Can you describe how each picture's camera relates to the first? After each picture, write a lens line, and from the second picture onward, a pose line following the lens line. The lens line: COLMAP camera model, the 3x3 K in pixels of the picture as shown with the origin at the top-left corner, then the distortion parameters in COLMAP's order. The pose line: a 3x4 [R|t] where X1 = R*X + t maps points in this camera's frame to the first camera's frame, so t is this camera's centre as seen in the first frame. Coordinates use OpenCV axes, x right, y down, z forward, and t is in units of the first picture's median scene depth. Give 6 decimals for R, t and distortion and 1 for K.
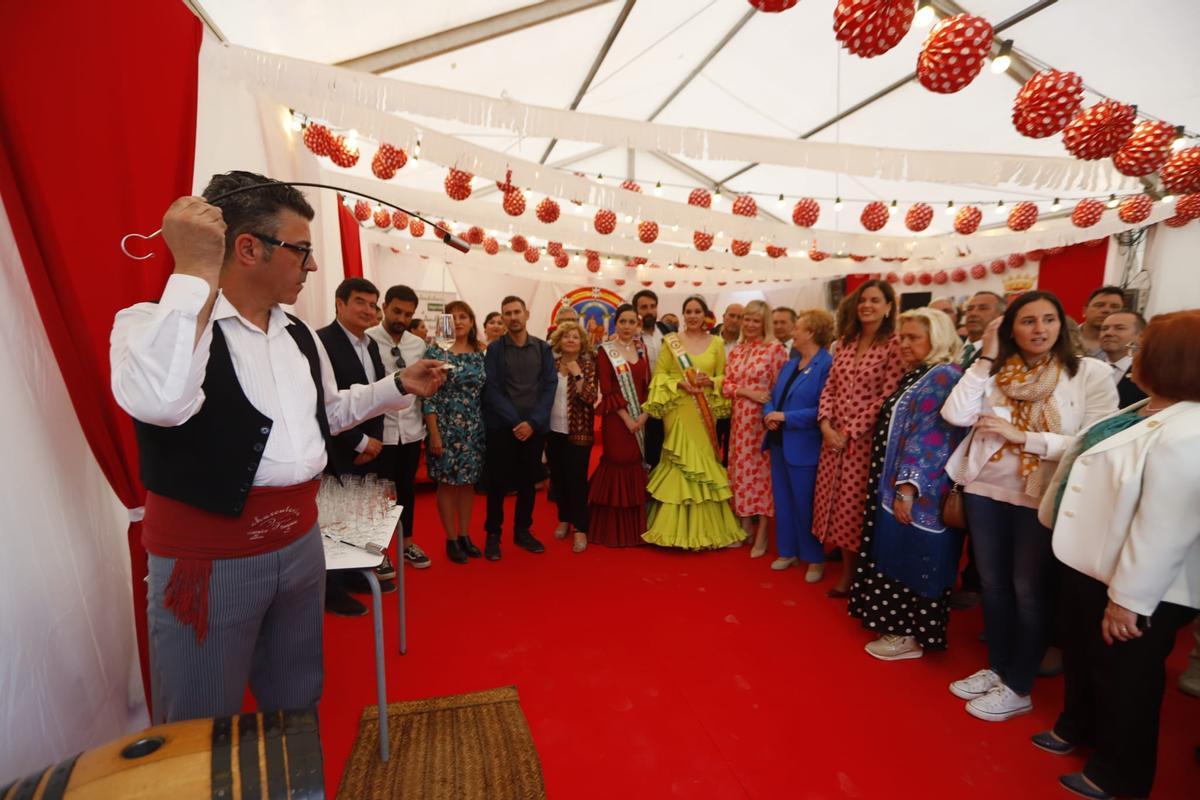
lens RADIAL K [[571.9, 0, 599.4], [0, 571.9, 411.8], [0, 0, 1]] dist [0.002731, 0.000691]
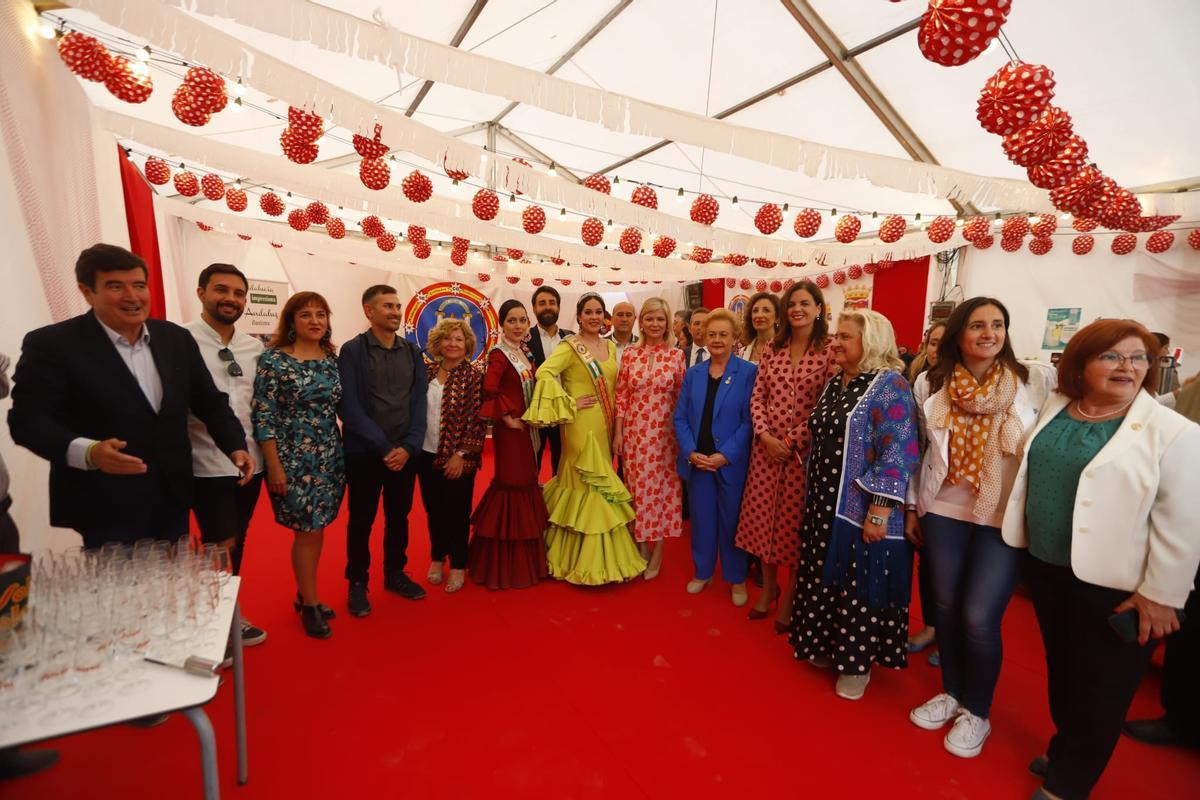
lens RADIAL K [[571.9, 0, 599.4], [0, 571.9, 411.8], [0, 0, 1]] dist [0.002731, 0.000691]
pose [[0.965187, -0.020791, 0.260731, -0.065002], [0.020896, 0.999779, 0.002370, -0.020655], [-0.260723, 0.003161, 0.965408, 0.137889]]
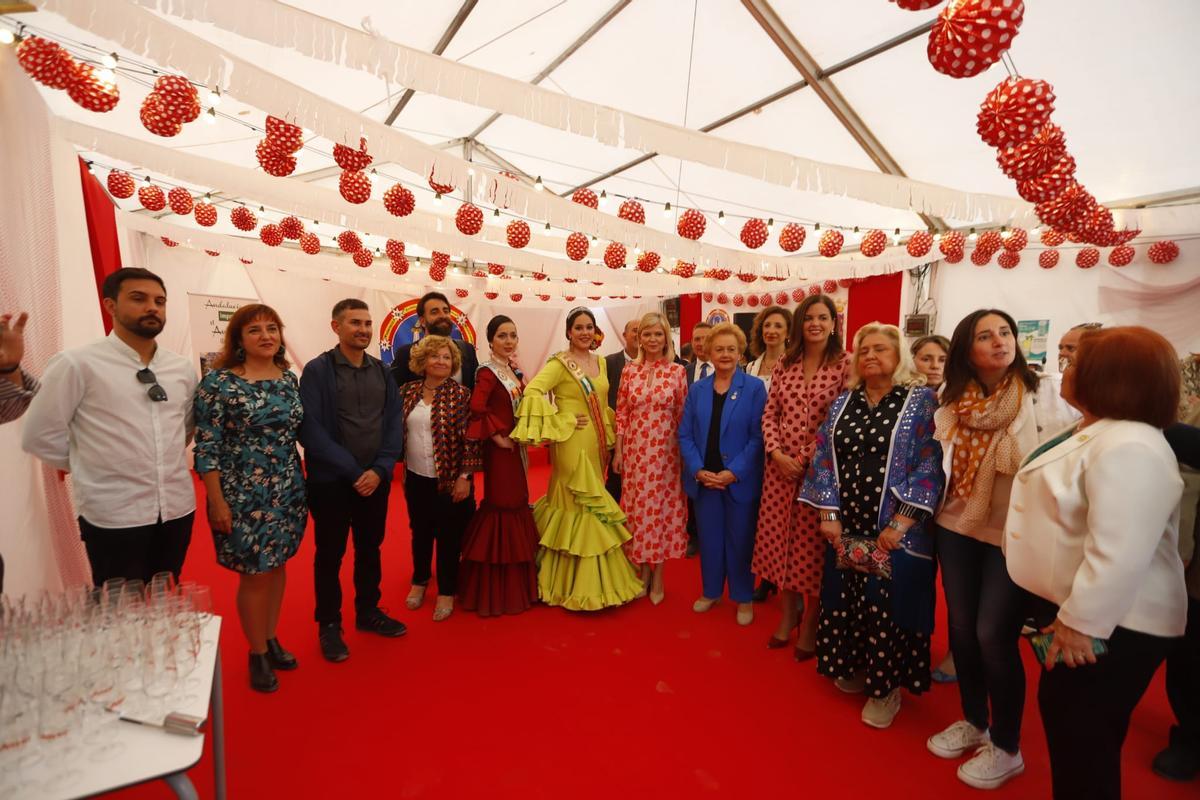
lens RADIAL K [[571.9, 0, 599.4], [0, 571.9, 411.8], [0, 0, 1]] dist [0.002731, 0.000691]
pose [[0.952004, -0.028094, 0.304794, -0.084692], [0.036481, 0.999095, -0.021853, -0.025305], [-0.303905, 0.031924, 0.952167, 0.164509]]
